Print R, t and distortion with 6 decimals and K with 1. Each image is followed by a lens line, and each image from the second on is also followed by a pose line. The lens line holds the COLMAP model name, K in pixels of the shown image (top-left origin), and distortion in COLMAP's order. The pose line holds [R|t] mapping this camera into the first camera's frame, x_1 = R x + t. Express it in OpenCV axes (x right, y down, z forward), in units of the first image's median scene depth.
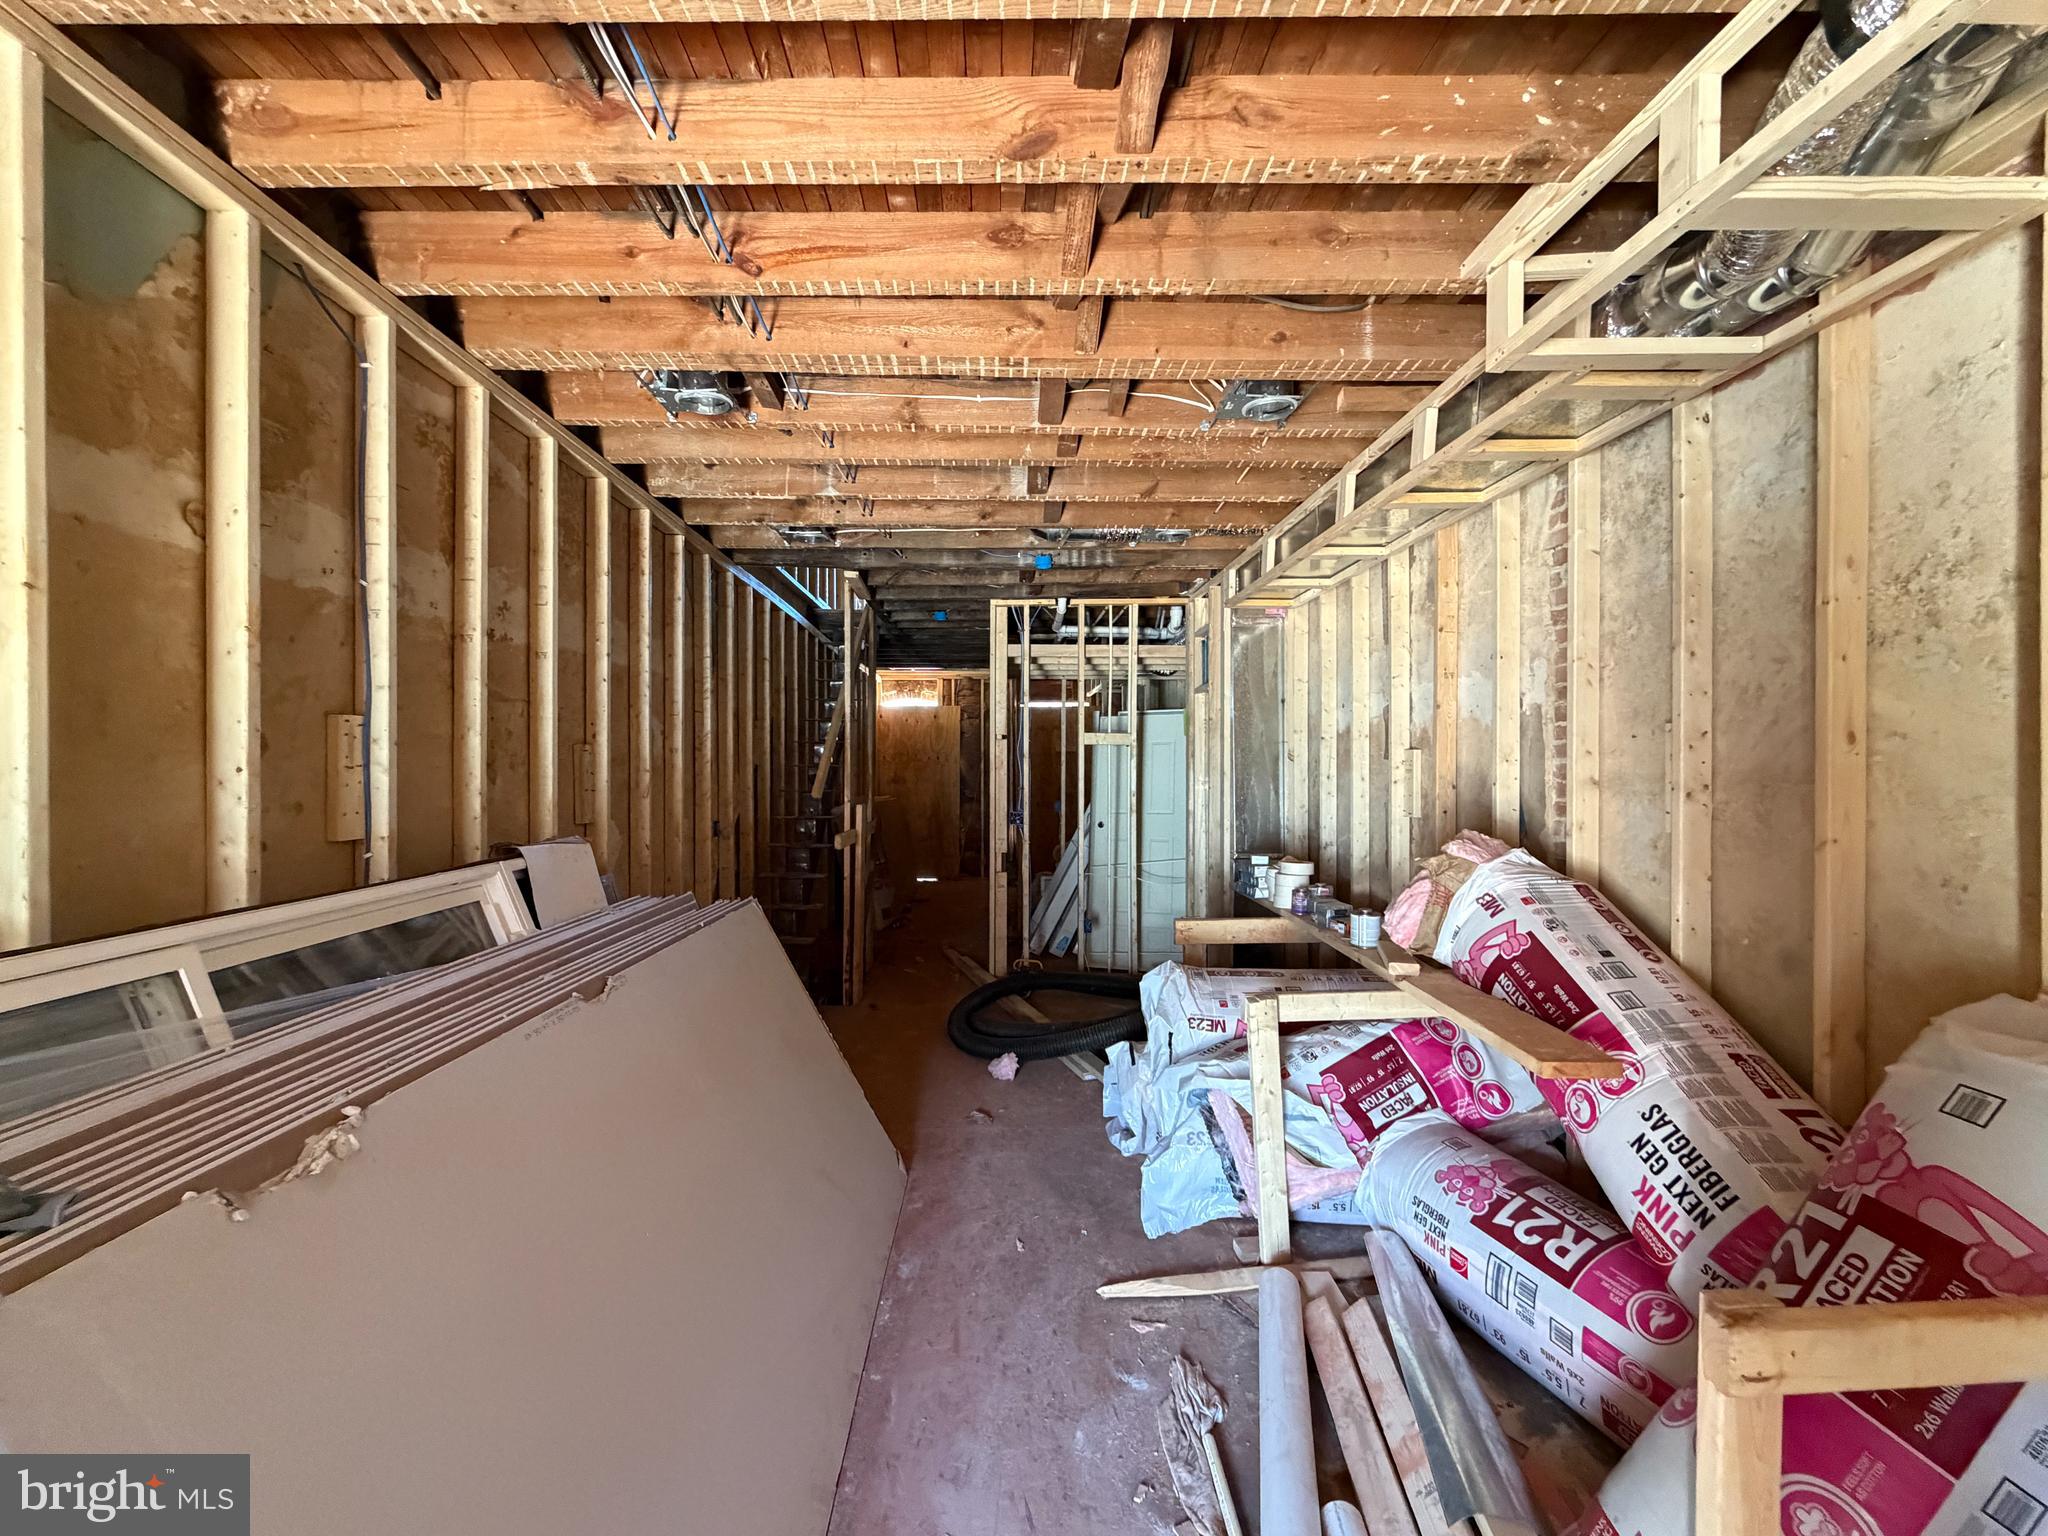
lens RADIAL K [[815.0, 0, 1018.9], [0, 815.0, 770.2], [0, 0, 1]] dist [-0.000005, -0.000192]
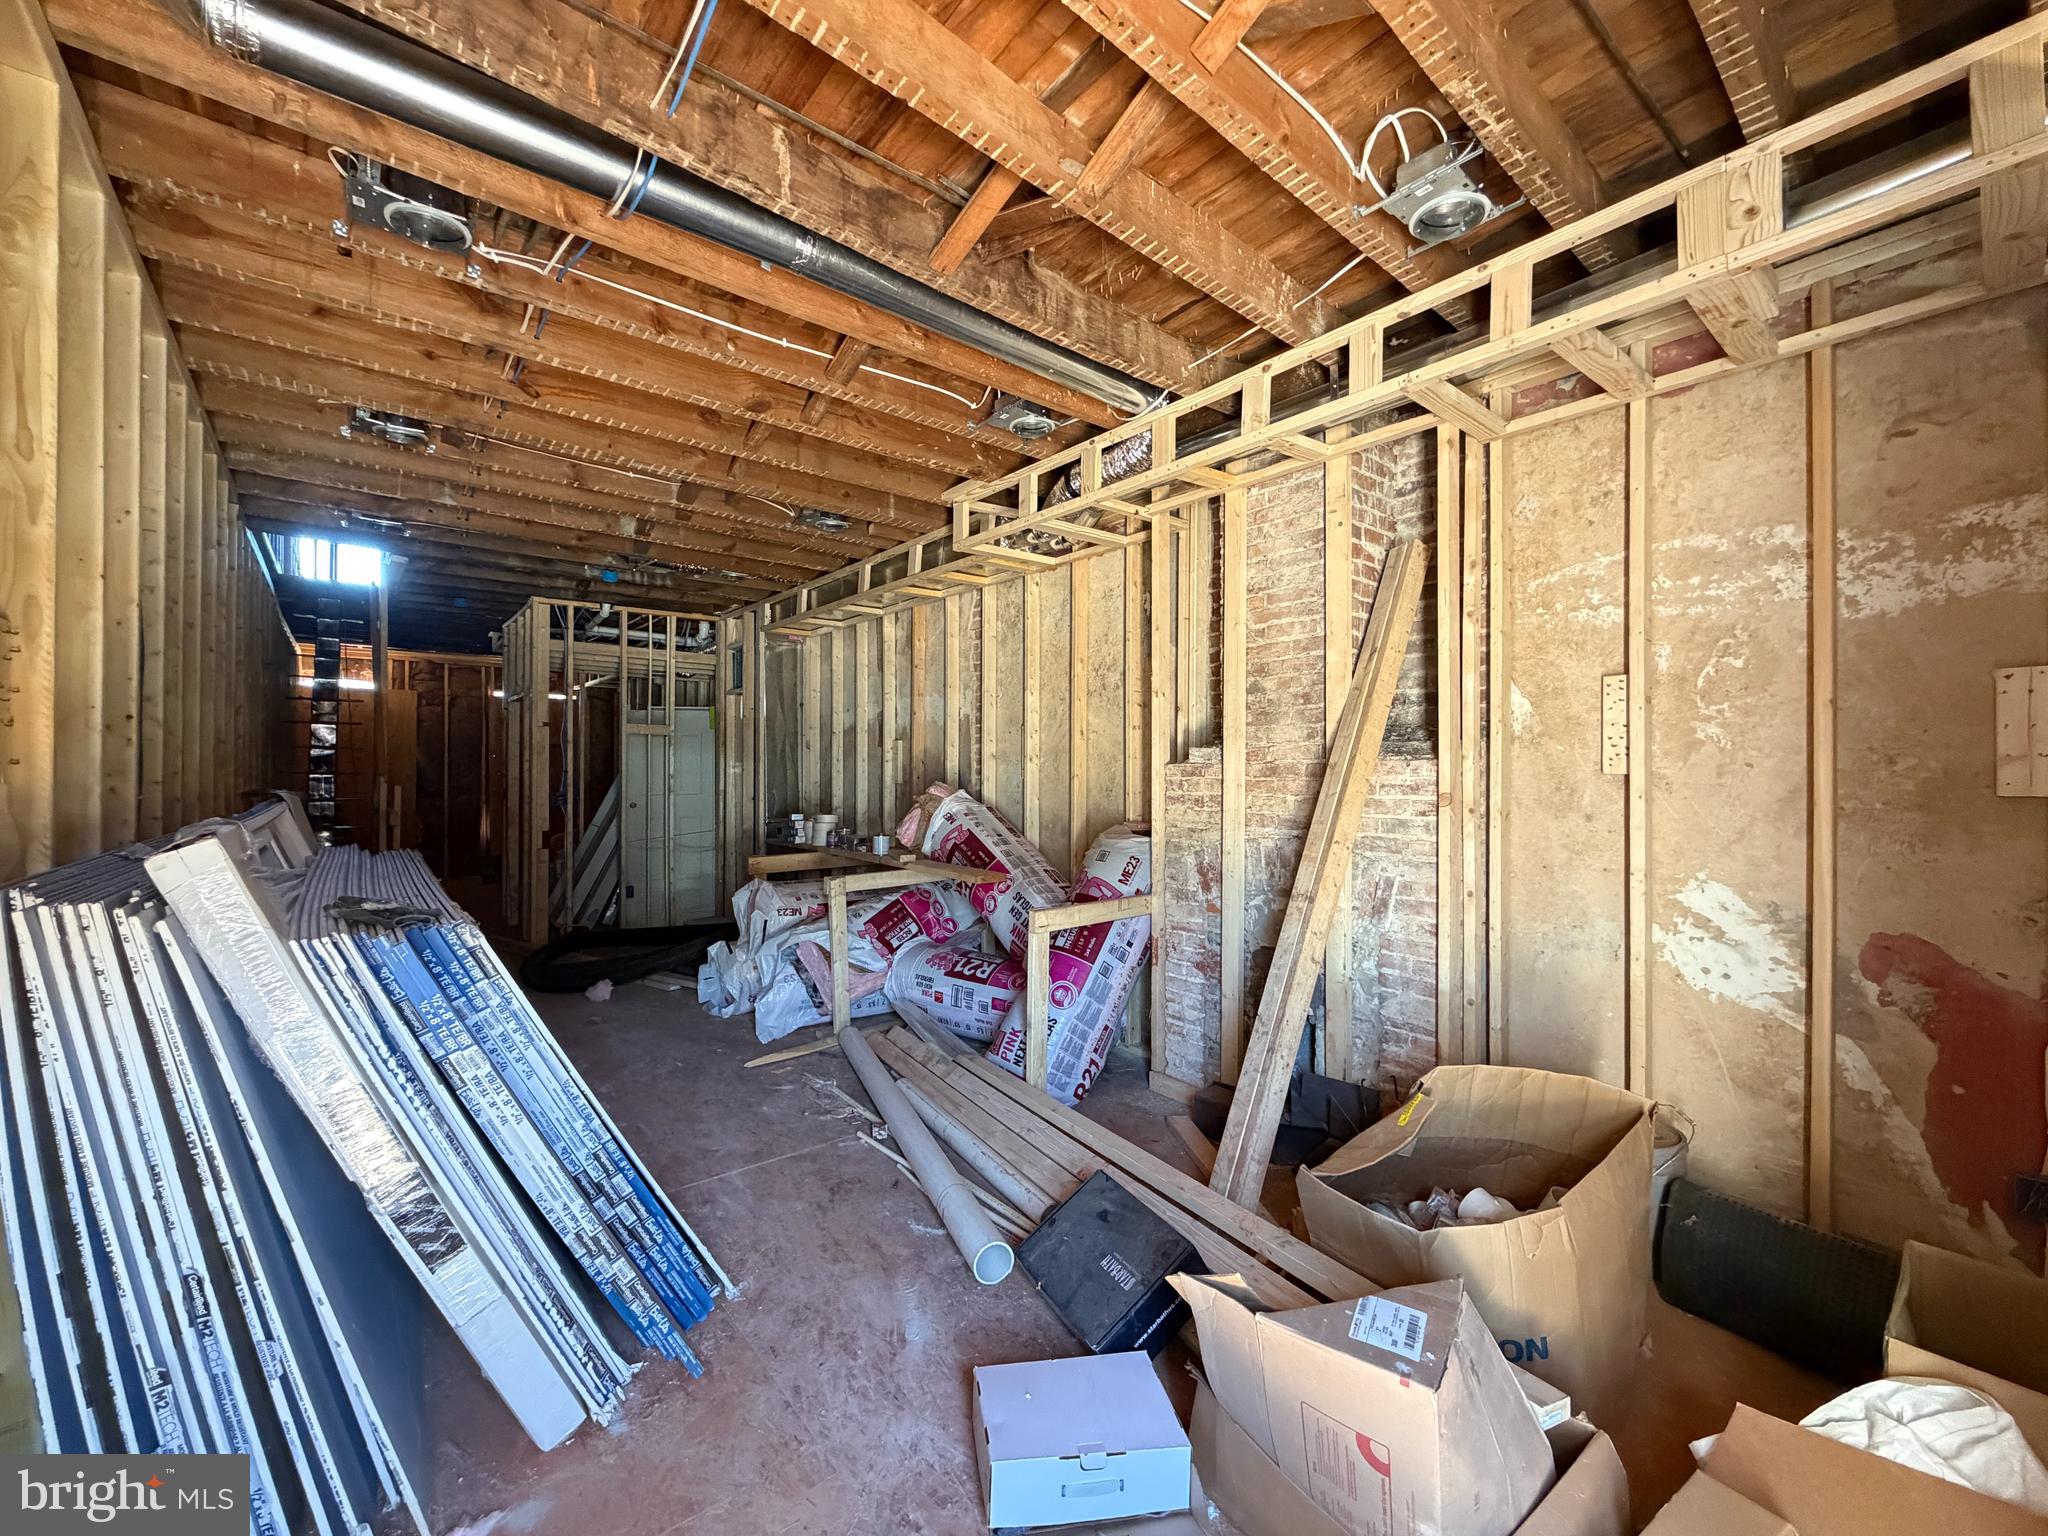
lens RADIAL K [[815.0, 0, 1018.9], [0, 815.0, 770.2], [0, 0, 1]] dist [-0.000005, -0.000192]
pose [[0.790146, 0.003598, 0.612909, -0.338219], [-0.000656, 0.999987, -0.005024, 0.045825], [-0.612919, 0.003567, 0.790138, -0.441930]]
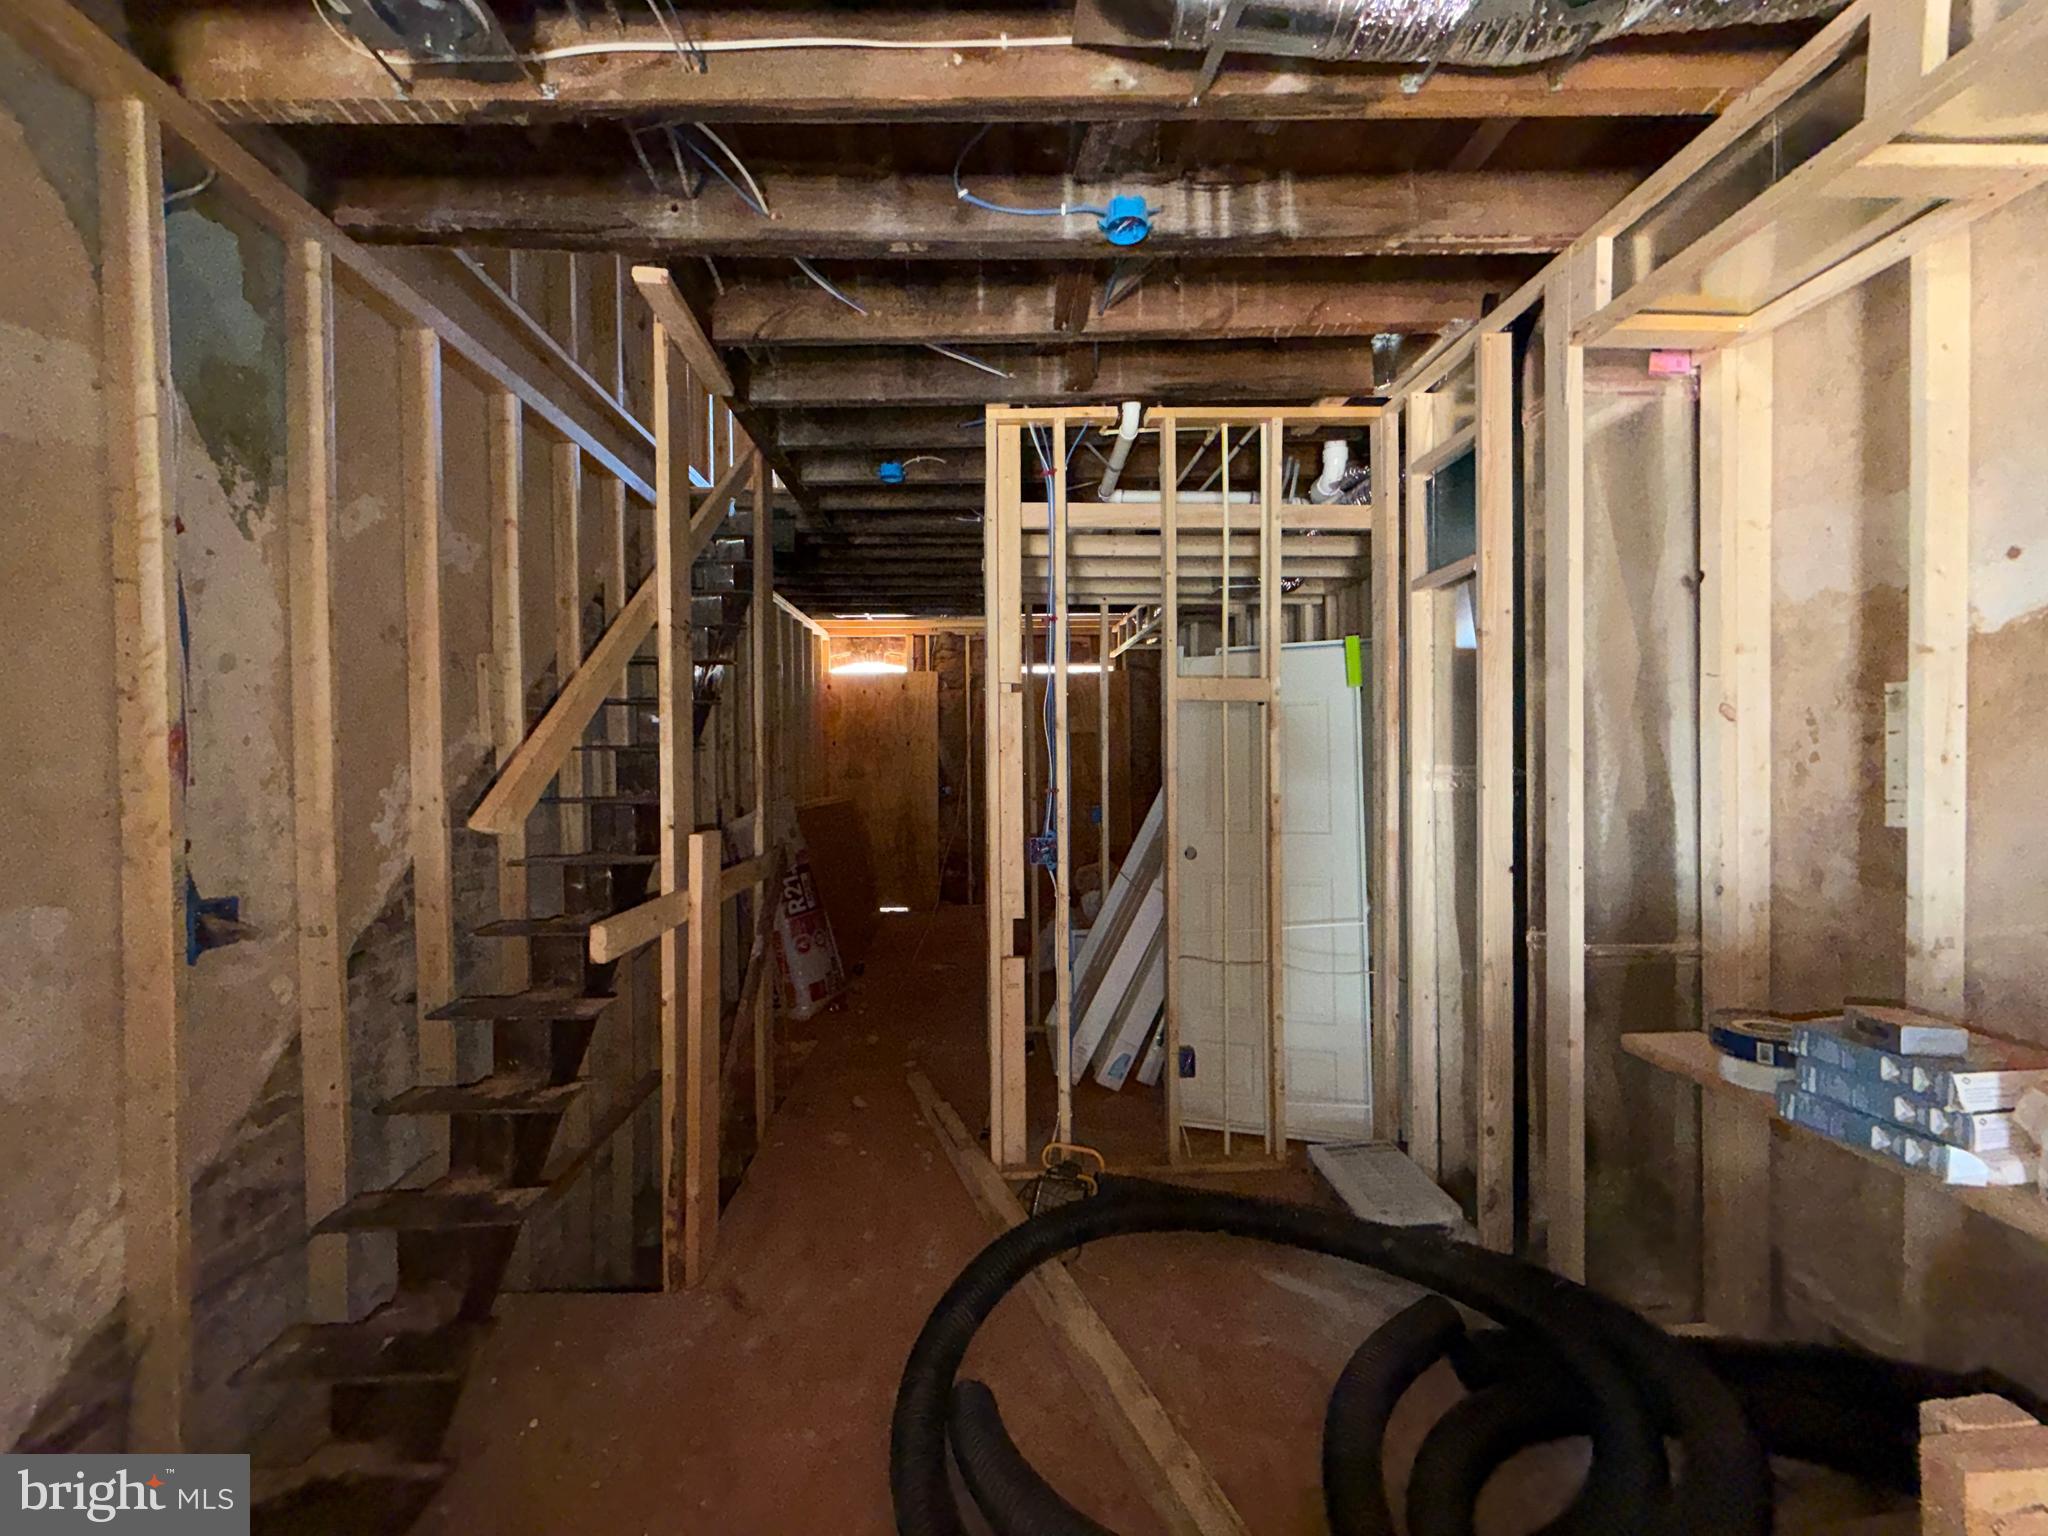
lens RADIAL K [[815.0, 0, 1018.9], [0, 815.0, 770.2], [0, 0, 1]] dist [-0.000005, -0.000192]
pose [[0.999752, -0.010284, 0.019758, -0.049209], [0.010067, 0.999888, 0.011065, 0.007766], [-0.019870, -0.010863, 0.999744, 0.909815]]
